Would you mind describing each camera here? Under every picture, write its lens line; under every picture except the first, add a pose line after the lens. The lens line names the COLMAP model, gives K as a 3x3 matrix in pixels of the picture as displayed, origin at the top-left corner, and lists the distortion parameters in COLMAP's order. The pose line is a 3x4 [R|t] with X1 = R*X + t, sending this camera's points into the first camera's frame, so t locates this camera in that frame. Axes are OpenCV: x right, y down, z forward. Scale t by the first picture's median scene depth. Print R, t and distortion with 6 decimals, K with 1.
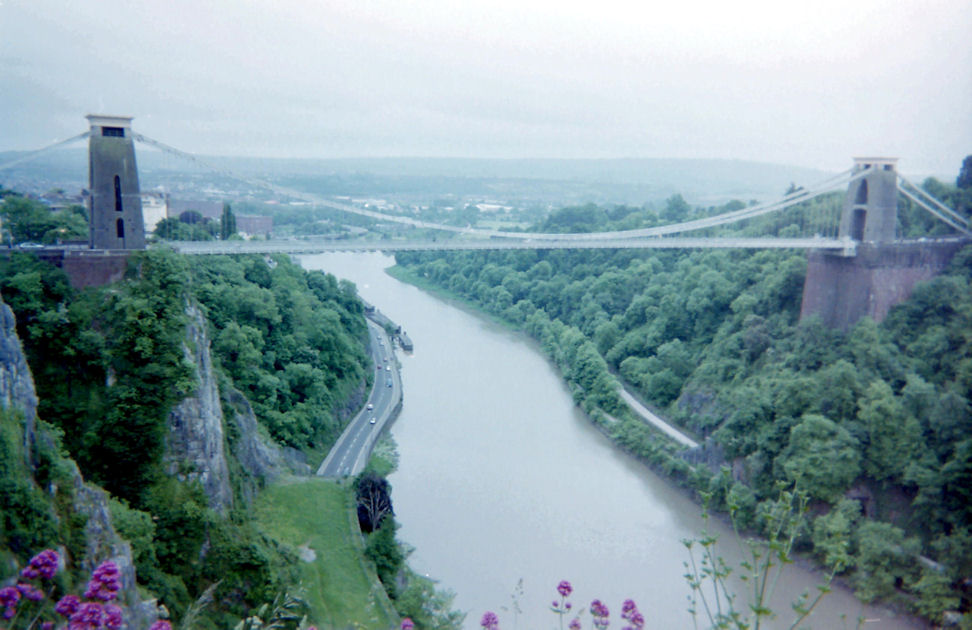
lens RADIAL K [[863.5, 0, 486.0], [0, 863.5, 315.0], [0, 0, 1]] dist [-0.069100, -0.002056]
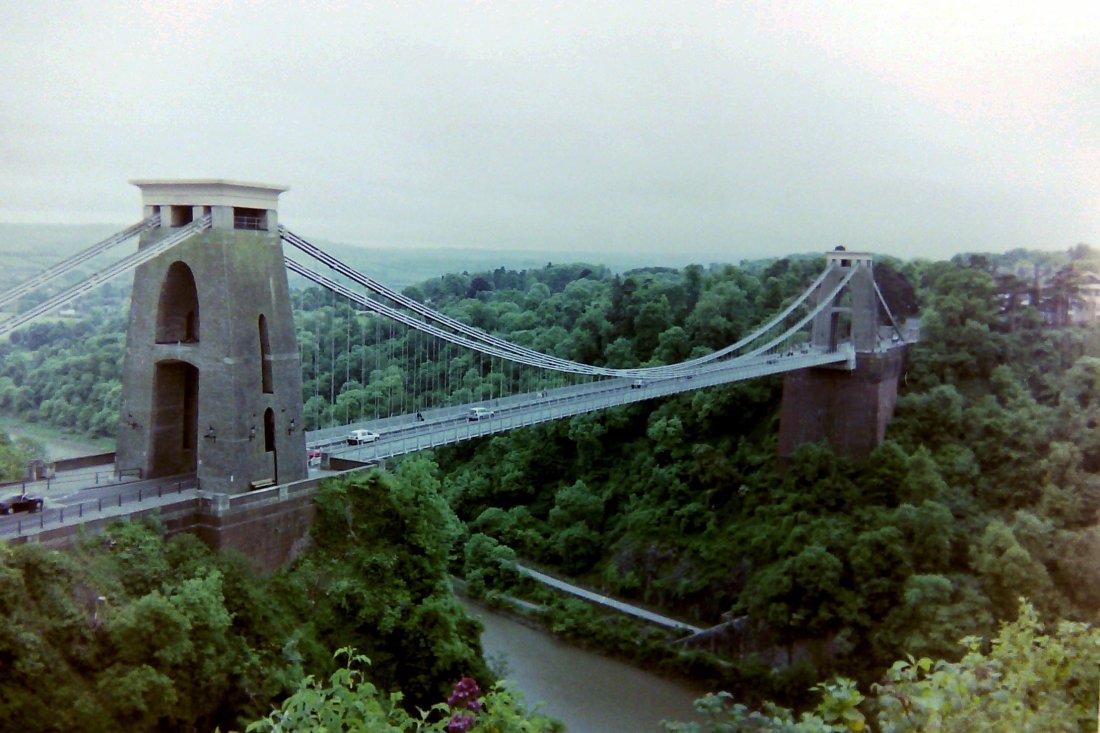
lens RADIAL K [[1041.0, 0, 550.3], [0, 1041.0, 342.1], [0, 0, 1]] dist [0.048665, -0.013227]
pose [[0.849572, -0.038176, 0.526090, -0.370865], [0.073768, 0.996175, -0.046838, -0.069983], [-0.522290, 0.078600, 0.849138, 0.280558]]
